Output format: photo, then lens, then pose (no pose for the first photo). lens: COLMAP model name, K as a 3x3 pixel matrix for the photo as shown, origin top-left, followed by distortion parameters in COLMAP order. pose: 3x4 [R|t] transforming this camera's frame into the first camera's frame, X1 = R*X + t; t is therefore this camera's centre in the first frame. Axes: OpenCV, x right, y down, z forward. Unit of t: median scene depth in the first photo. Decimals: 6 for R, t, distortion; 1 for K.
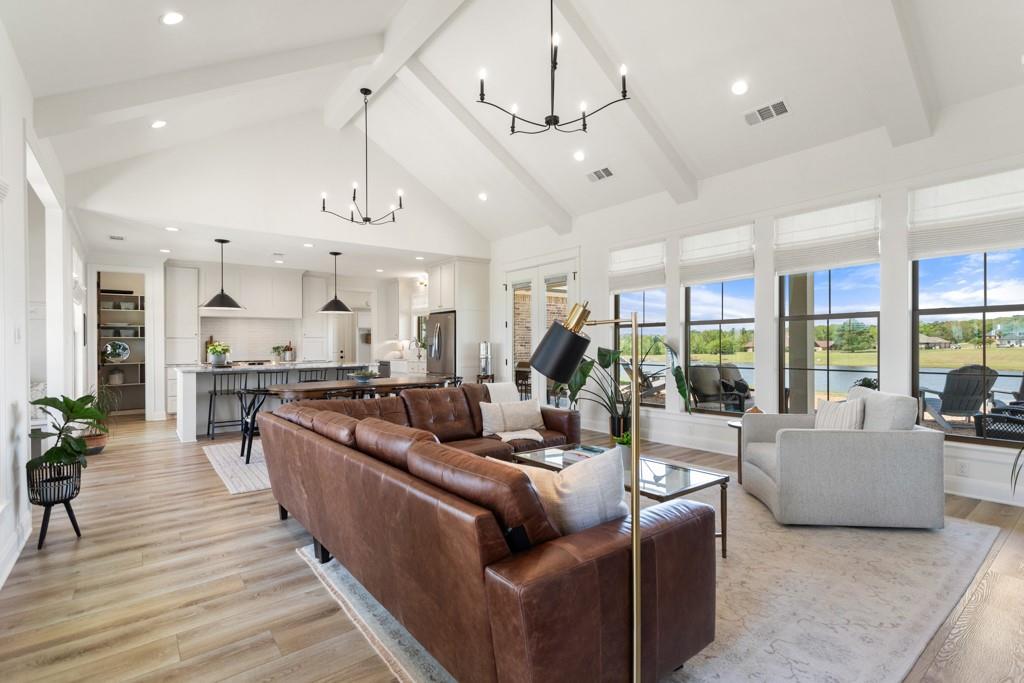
lens RADIAL K [[488.0, 0, 515.1], [0, 488.0, 345.5], [0, 0, 1]] dist [-0.000200, -0.000553]
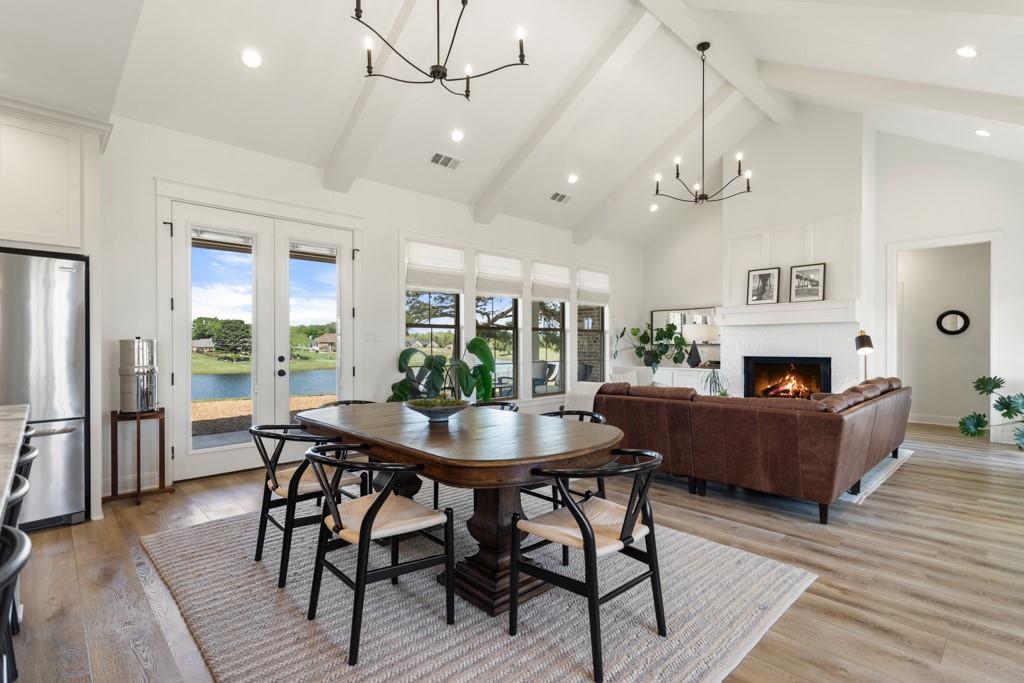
lens RADIAL K [[488.0, 0, 520.6], [0, 488.0, 349.0], [0, 0, 1]] dist [-0.000200, -0.000553]
pose [[-0.099429, -0.007899, 0.995013, -1.280766], [-0.004011, 0.999964, 0.007537, -0.000350], [-0.995037, -0.003242, -0.099457, 1.578476]]
